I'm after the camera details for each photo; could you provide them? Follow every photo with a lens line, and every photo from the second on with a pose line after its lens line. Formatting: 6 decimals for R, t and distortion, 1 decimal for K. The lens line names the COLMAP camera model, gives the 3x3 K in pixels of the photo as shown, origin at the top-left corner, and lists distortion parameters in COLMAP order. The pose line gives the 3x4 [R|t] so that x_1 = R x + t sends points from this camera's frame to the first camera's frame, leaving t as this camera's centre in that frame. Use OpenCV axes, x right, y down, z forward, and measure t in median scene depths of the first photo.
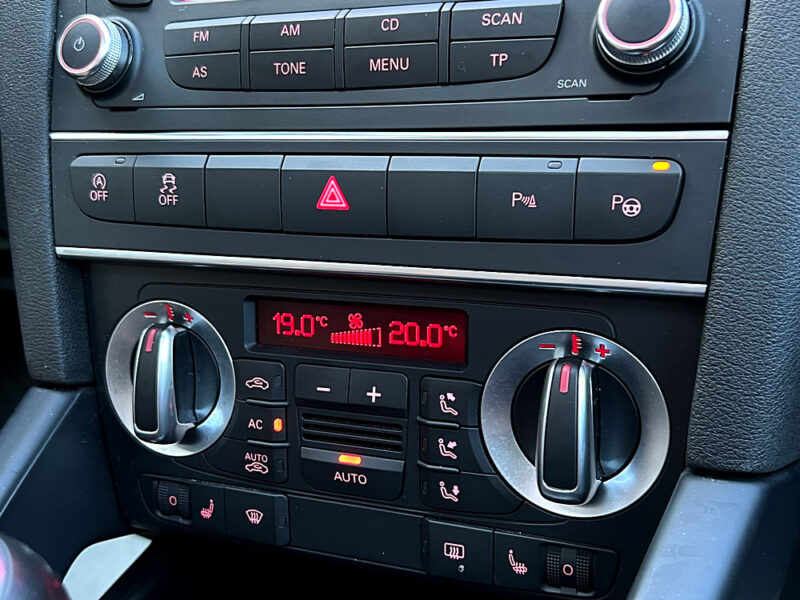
lens RADIAL K [[968.5, 0, 398.3], [0, 968.5, 306.9], [0, 0, 1]] dist [0.056832, 0.000000]
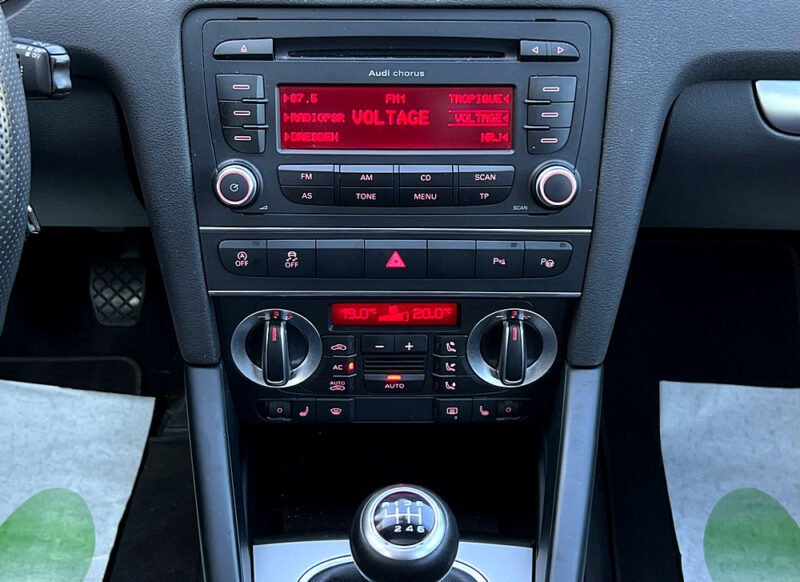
lens RADIAL K [[1144.8, 0, 386.7], [0, 1144.8, 285.5], [0, 0, 1]] dist [0.185192, 0.000000]
pose [[0.906001, -0.188650, 0.378910, -0.922941], [0.059032, 0.942753, 0.328226, -0.788367], [-0.419139, -0.275005, 0.865272, -0.939574]]
